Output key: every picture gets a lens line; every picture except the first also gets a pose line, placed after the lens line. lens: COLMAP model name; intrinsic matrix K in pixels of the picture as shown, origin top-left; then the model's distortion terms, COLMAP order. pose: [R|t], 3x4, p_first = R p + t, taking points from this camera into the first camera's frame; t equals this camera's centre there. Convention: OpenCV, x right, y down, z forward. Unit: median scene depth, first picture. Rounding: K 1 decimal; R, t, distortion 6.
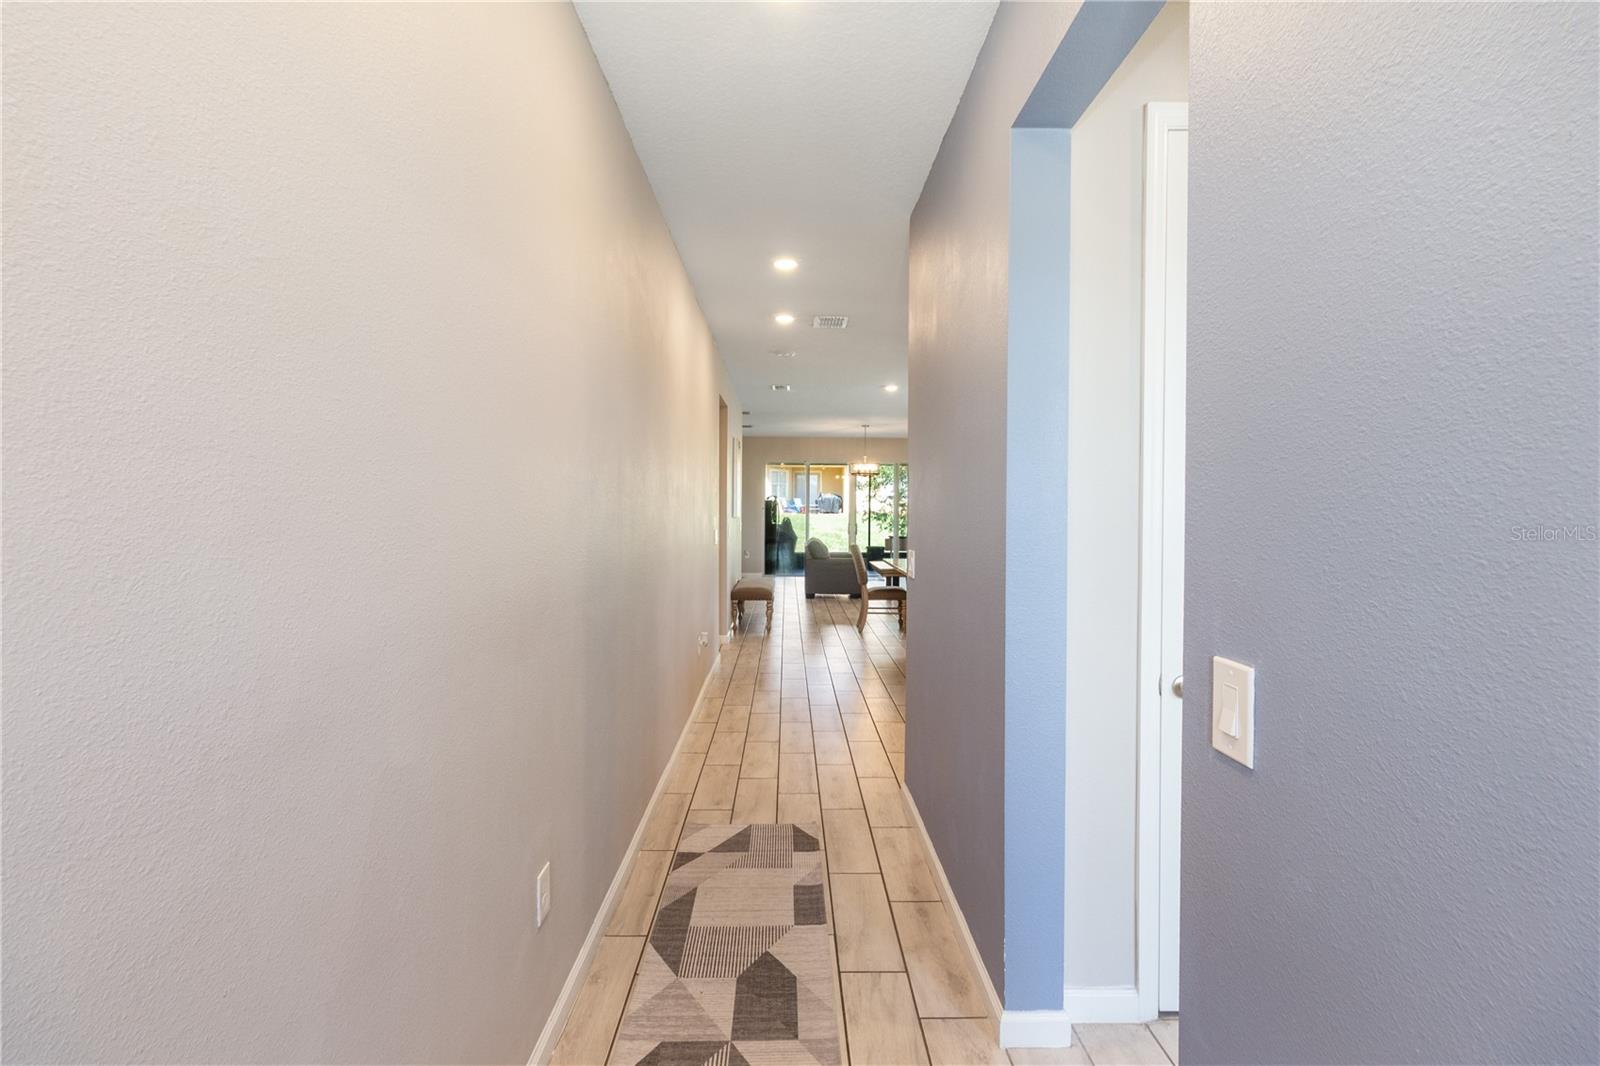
lens RADIAL K [[735.1, 0, 800.2], [0, 735.1, 526.0], [0, 0, 1]] dist [0.001425, 0.000102]
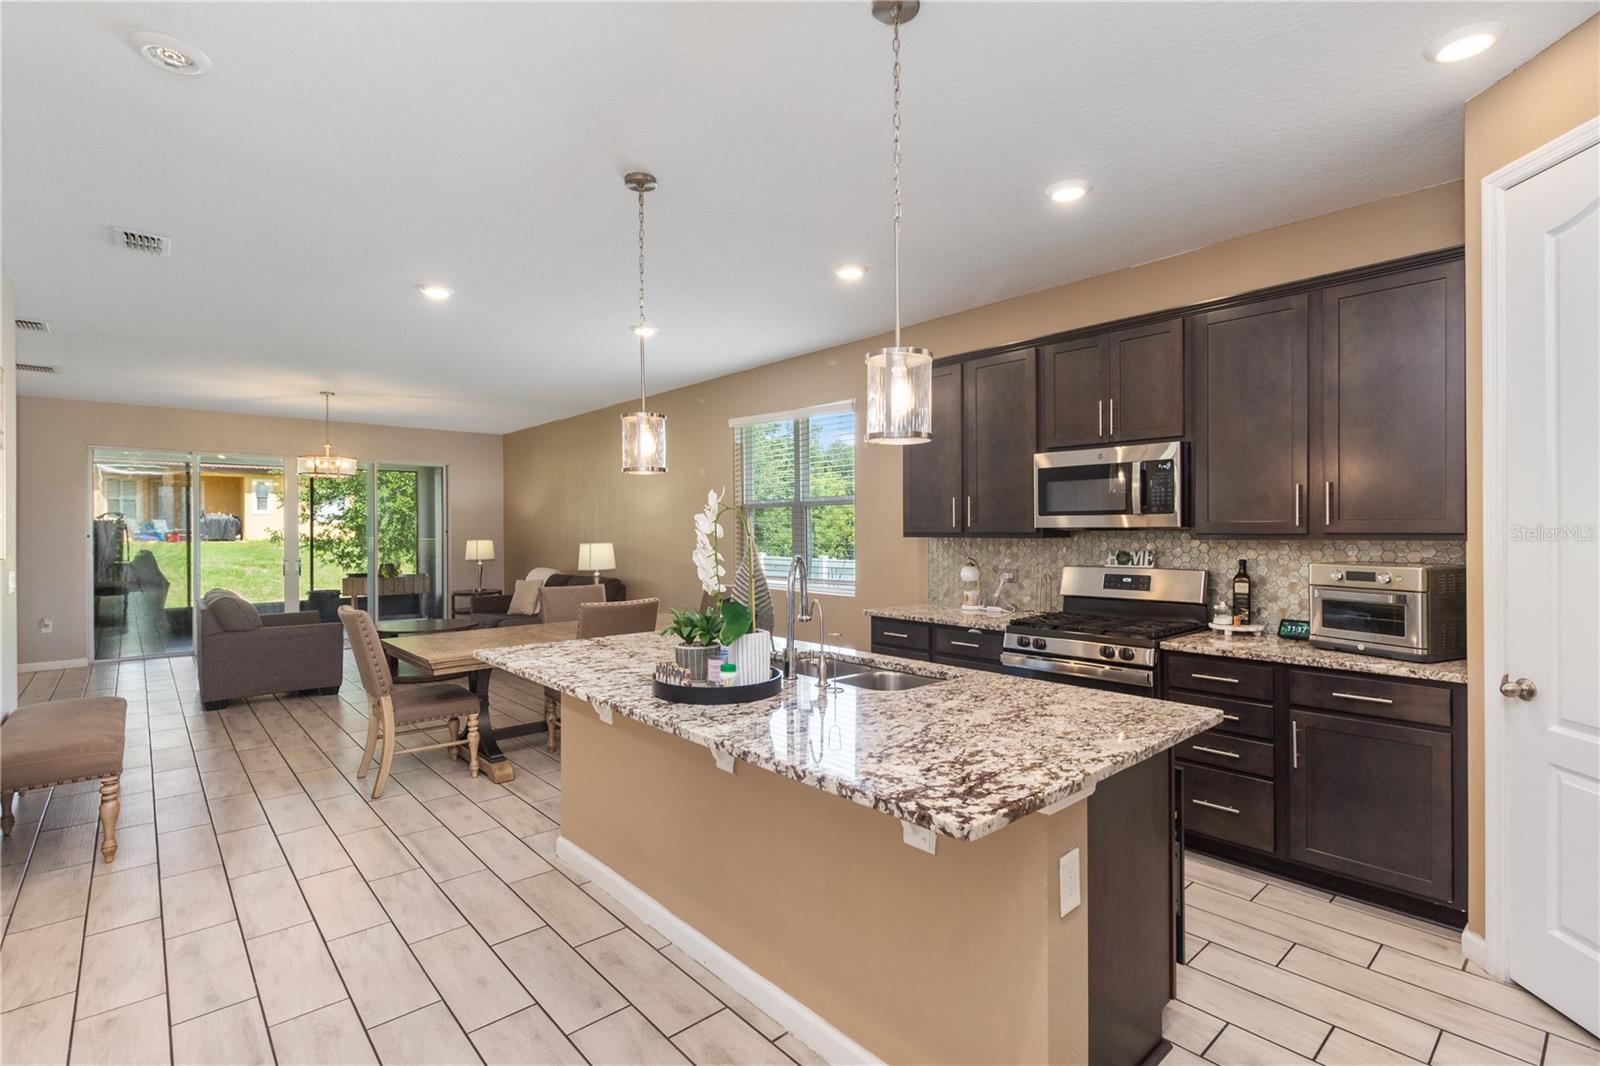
lens RADIAL K [[735.1, 0, 802.3], [0, 735.1, 527.1], [0, 0, 1]] dist [0.001425, 0.000102]
pose [[0.754140, -0.006654, 0.656680, -0.007164], [0.025281, 0.999502, -0.018905, -0.004905], [-0.656226, 0.030858, 0.753933, 0.173487]]
